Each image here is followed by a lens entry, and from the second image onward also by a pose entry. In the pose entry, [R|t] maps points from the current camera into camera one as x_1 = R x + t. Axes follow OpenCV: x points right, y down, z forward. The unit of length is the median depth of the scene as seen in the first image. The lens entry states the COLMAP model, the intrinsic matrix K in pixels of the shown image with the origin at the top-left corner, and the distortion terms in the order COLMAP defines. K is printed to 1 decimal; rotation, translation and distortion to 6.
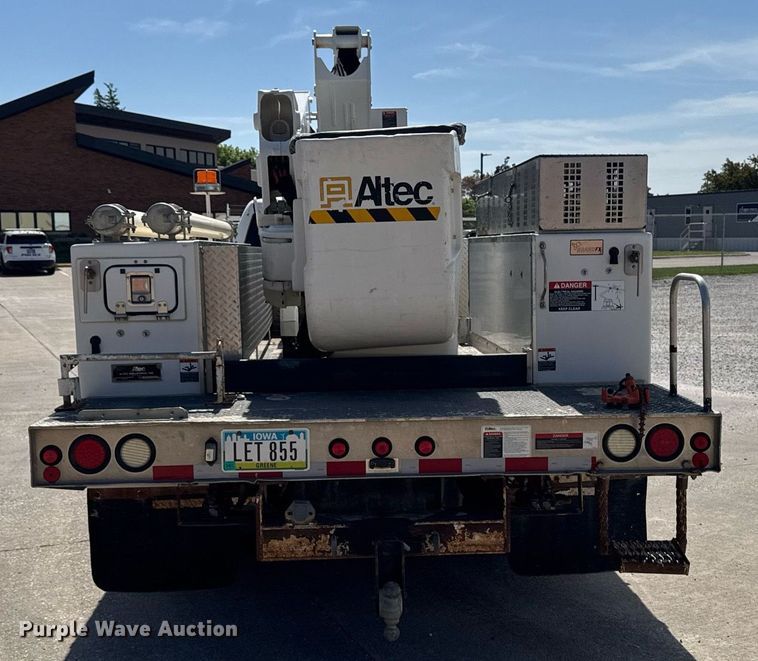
lens RADIAL K [[1038.0, 0, 386.9], [0, 1038.0, 360.1], [0, 0, 1]] dist [0.124120, -0.025243]
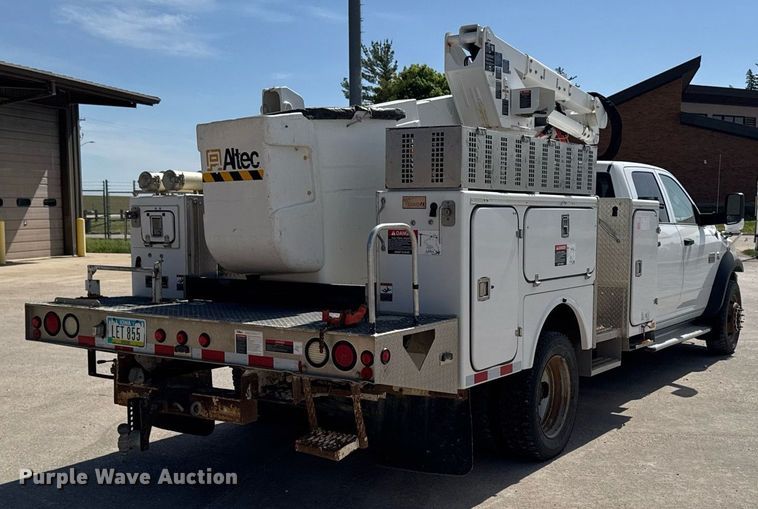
lens RADIAL K [[913.2, 0, 379.7], [0, 913.2, 300.9], [0, 0, 1]] dist [0.097868, -0.000706]
pose [[0.806922, 0.072888, -0.586144, 0.882840], [-0.079621, 0.996722, 0.014332, -0.005990], [0.585267, 0.035104, 0.810080, 0.126439]]
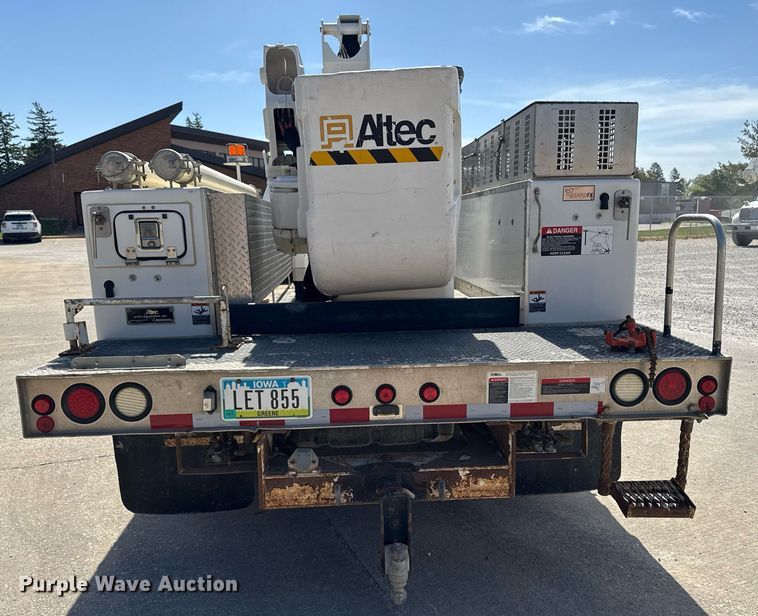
lens RADIAL K [[662.3, 0, 388.7], [0, 662.3, 357.8], [0, 0, 1]] dist [0.180857, -0.410355]
pose [[0.999914, -0.005841, 0.011762, -0.008551], [0.004749, 0.995852, 0.090863, -0.006803], [-0.012244, -0.090799, 0.995794, 0.351411]]
